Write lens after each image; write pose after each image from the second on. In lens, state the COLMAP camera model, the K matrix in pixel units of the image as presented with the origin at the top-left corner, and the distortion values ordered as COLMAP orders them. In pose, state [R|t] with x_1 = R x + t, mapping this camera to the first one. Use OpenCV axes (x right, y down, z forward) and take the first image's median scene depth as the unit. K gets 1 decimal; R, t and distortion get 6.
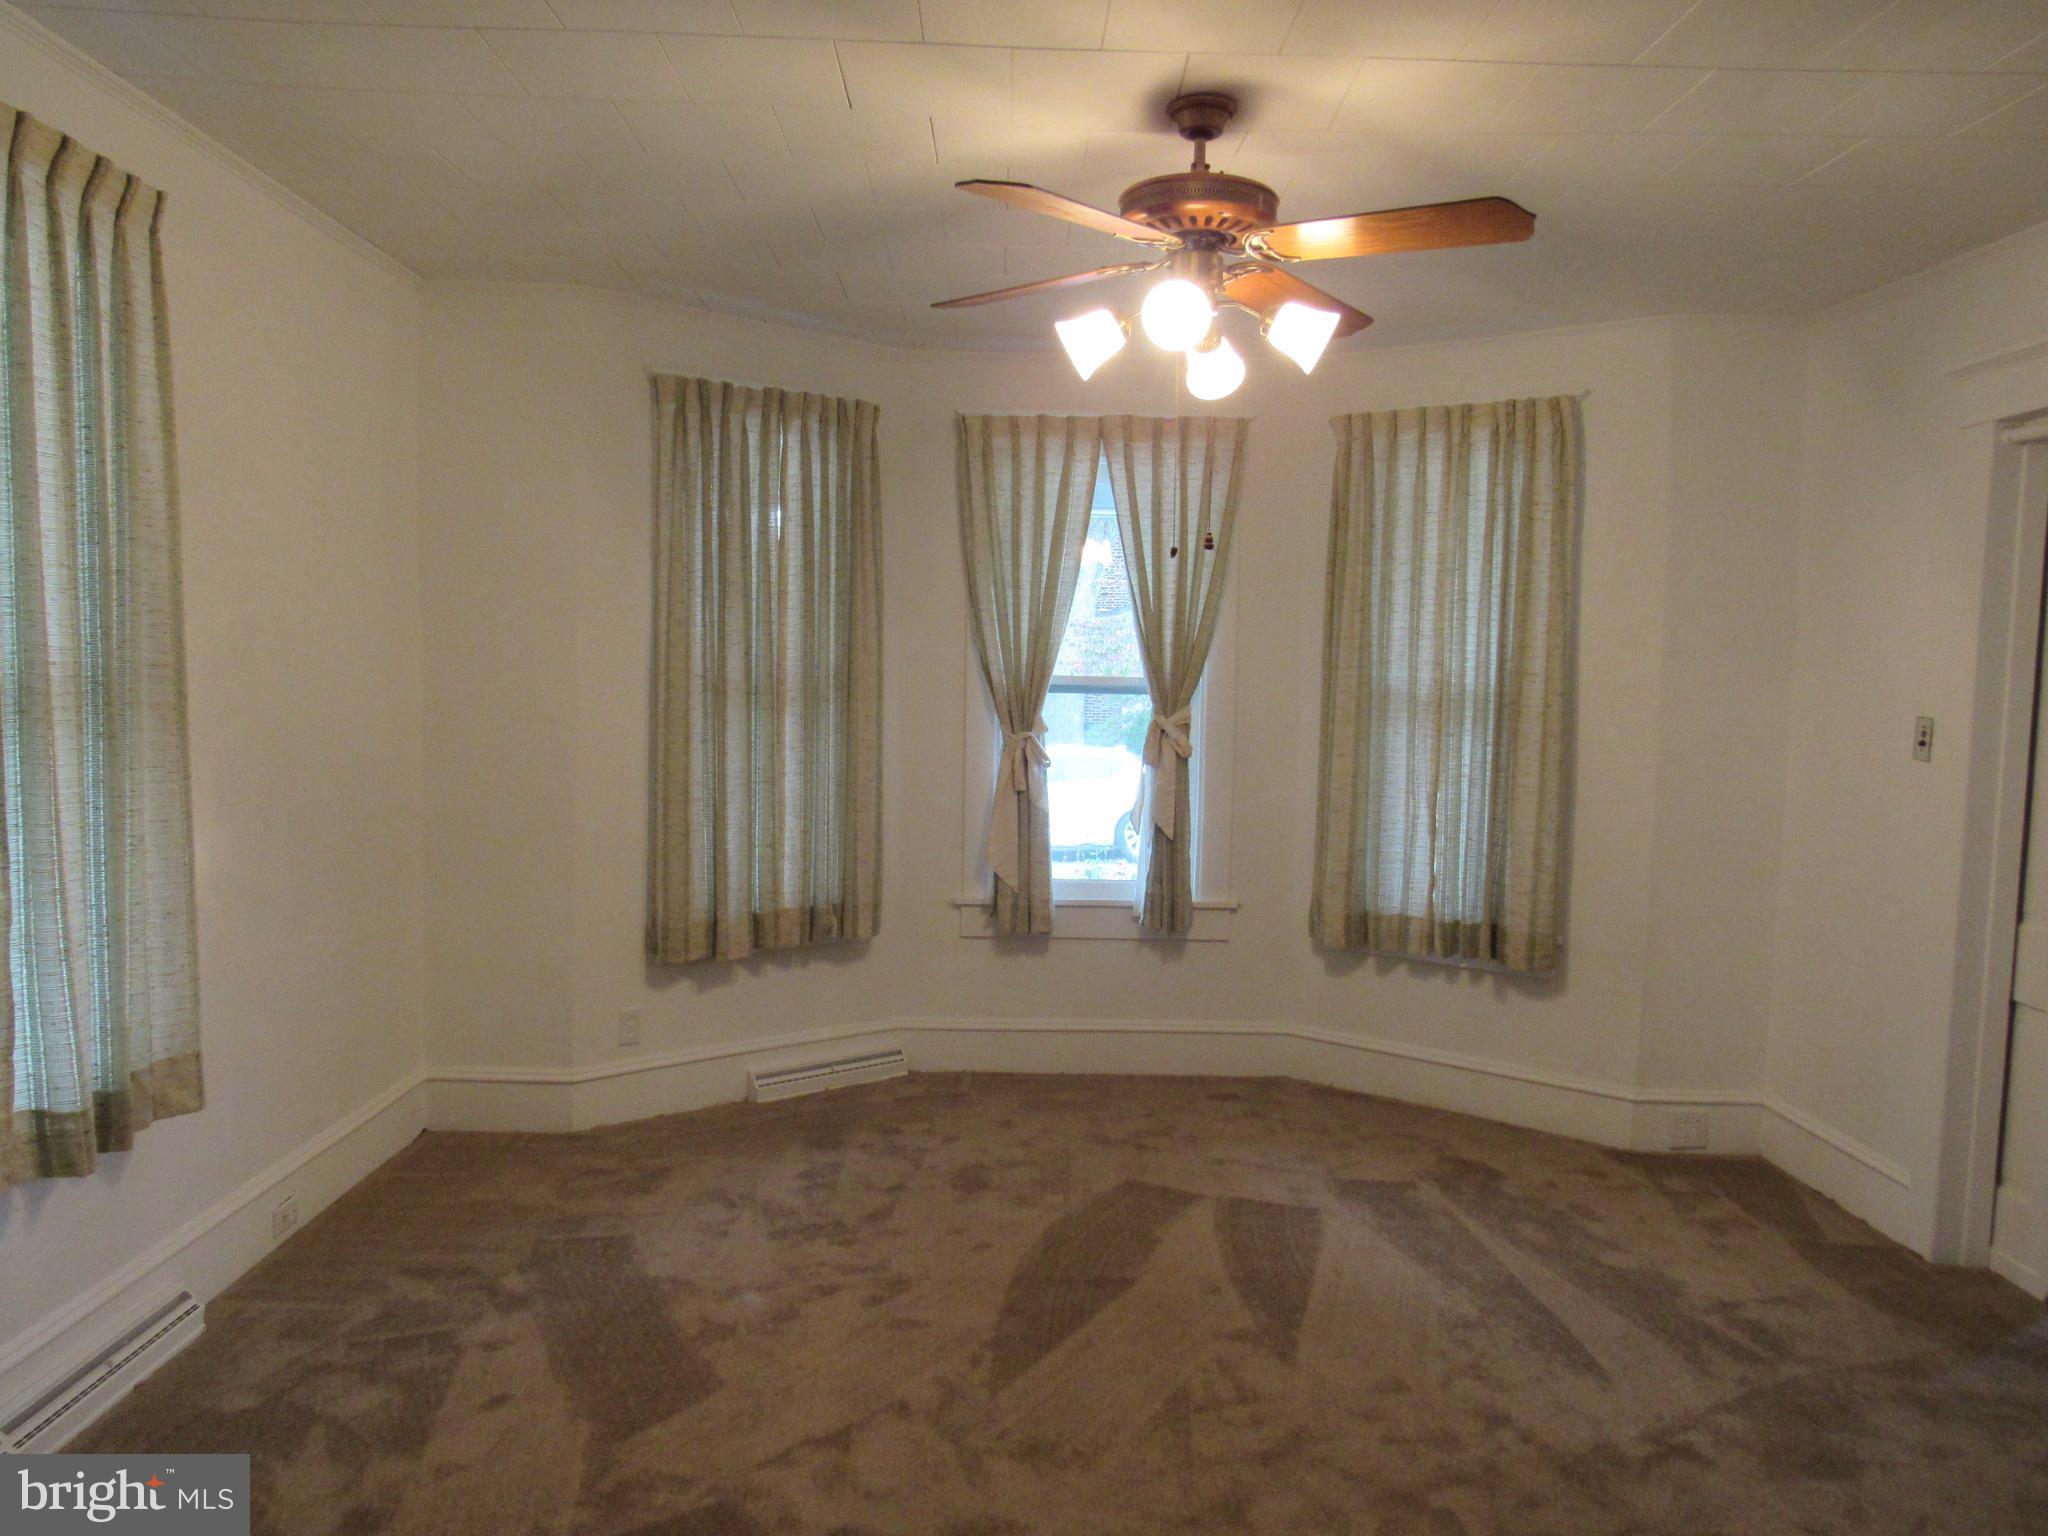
lens RADIAL K [[1491.5, 0, 1018.7], [0, 1491.5, 768.0], [0, 0, 1]] dist [-0.015264, 0.008603]
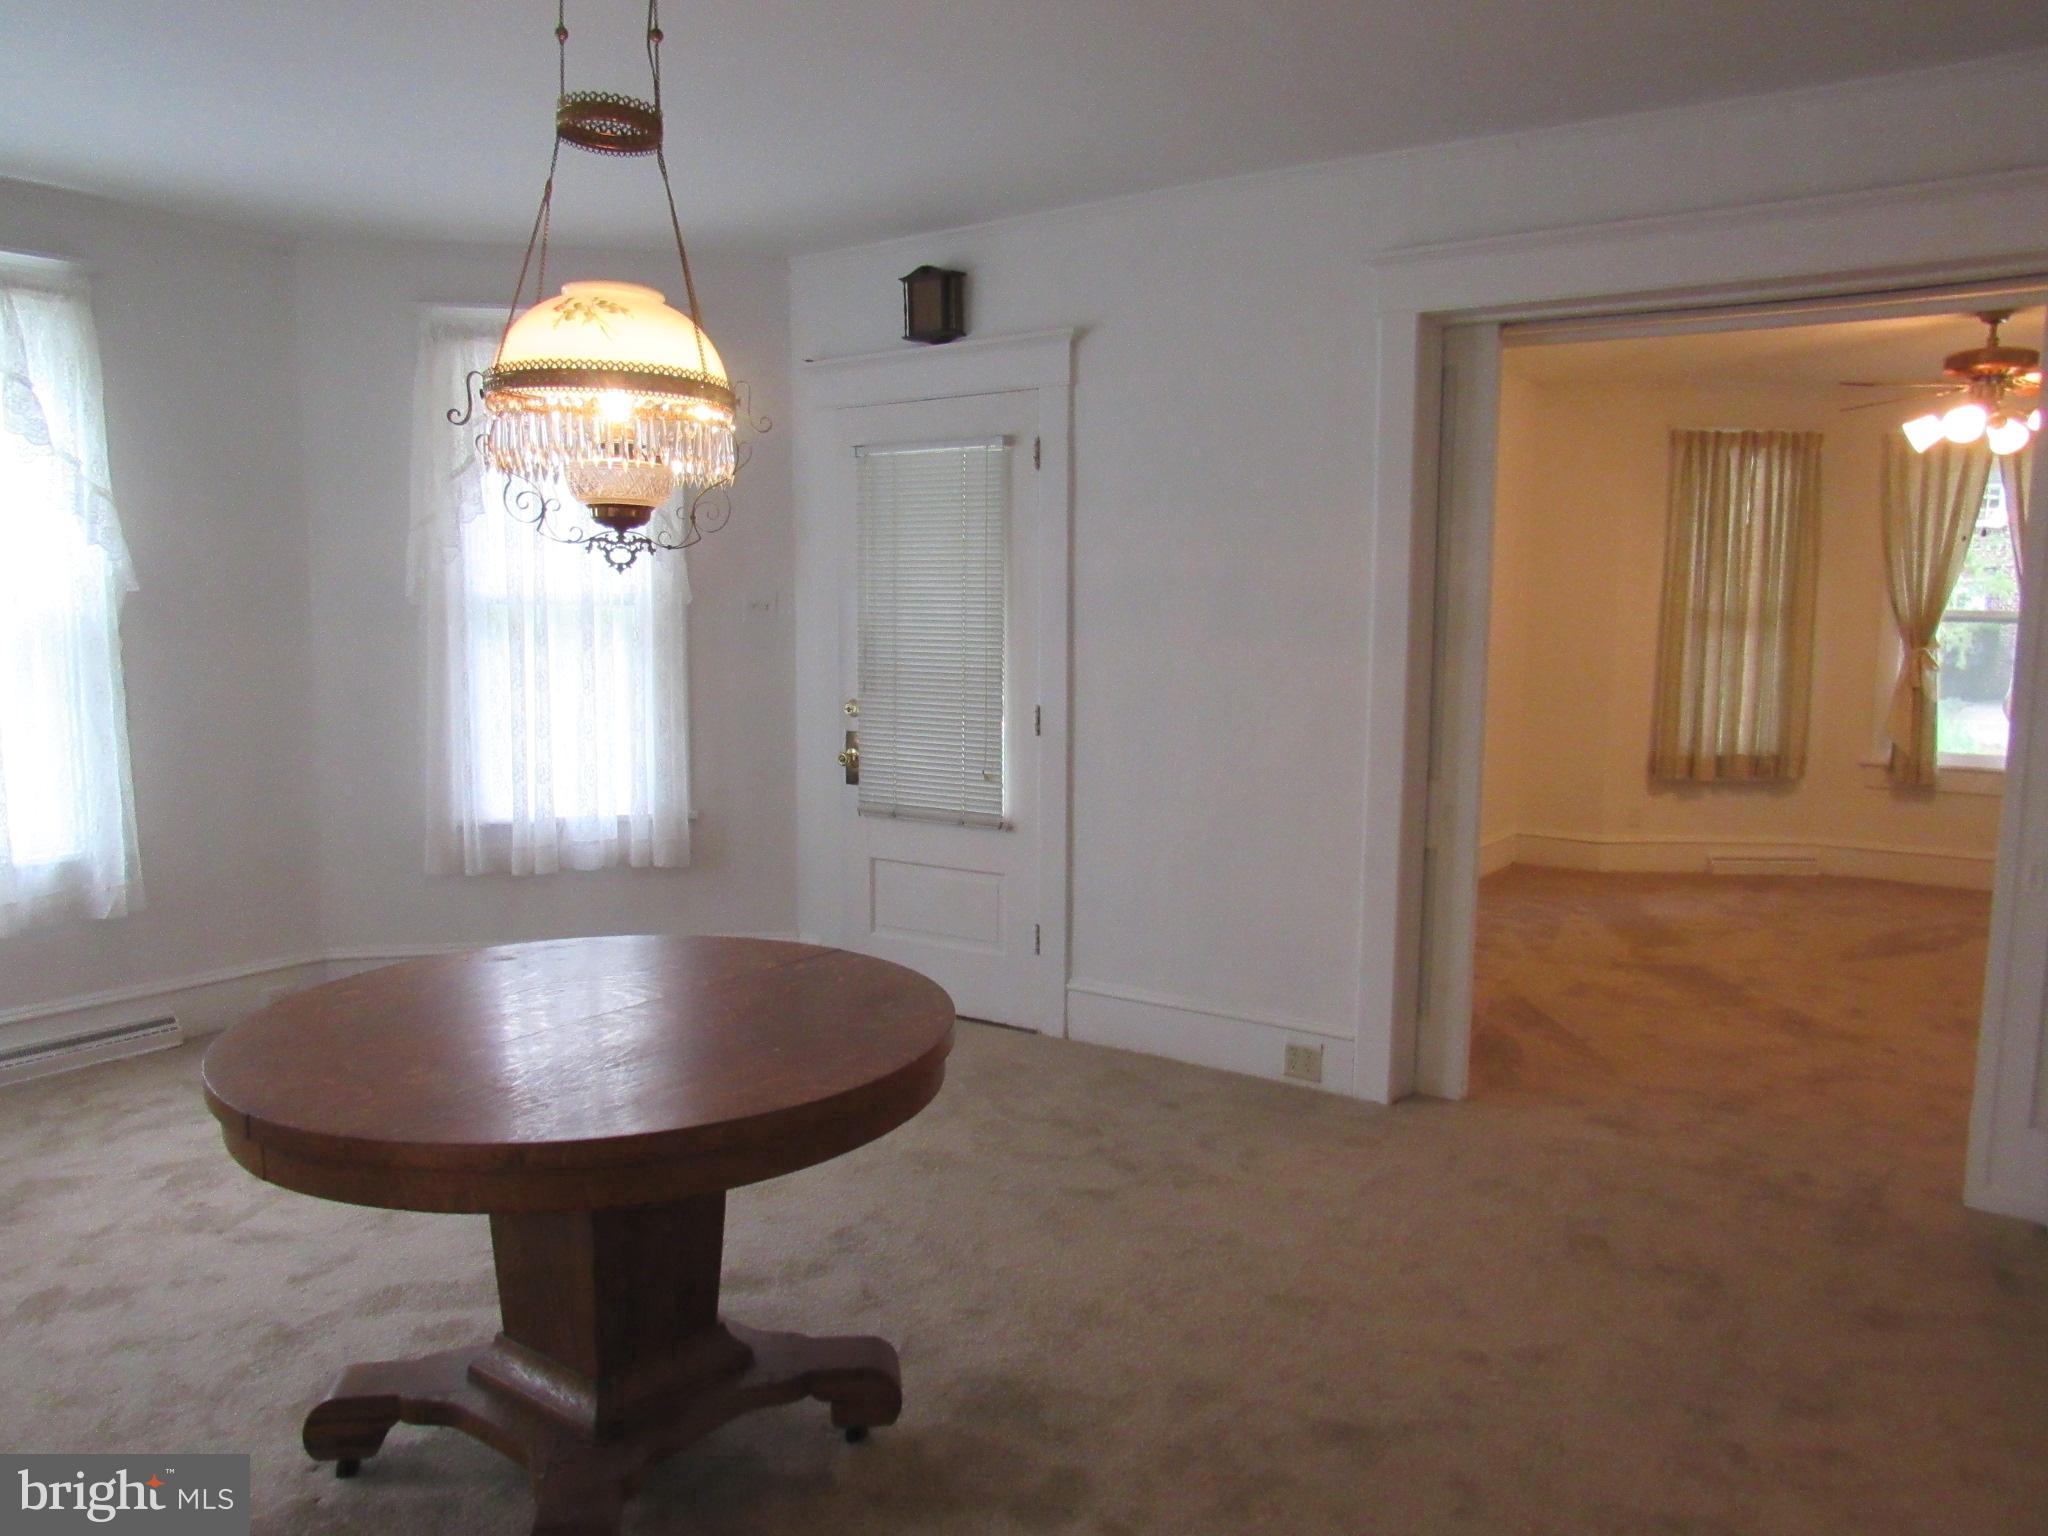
lens RADIAL K [[1491.5, 0, 1037.0], [0, 1491.5, 769.4], [0, 0, 1]] dist [-0.015264, 0.008603]
pose [[0.825808, 0.055457, -0.561218, 0.119466], [-0.036751, 0.998330, 0.044572, 0.066531], [0.562752, -0.016183, 0.826467, -0.753061]]
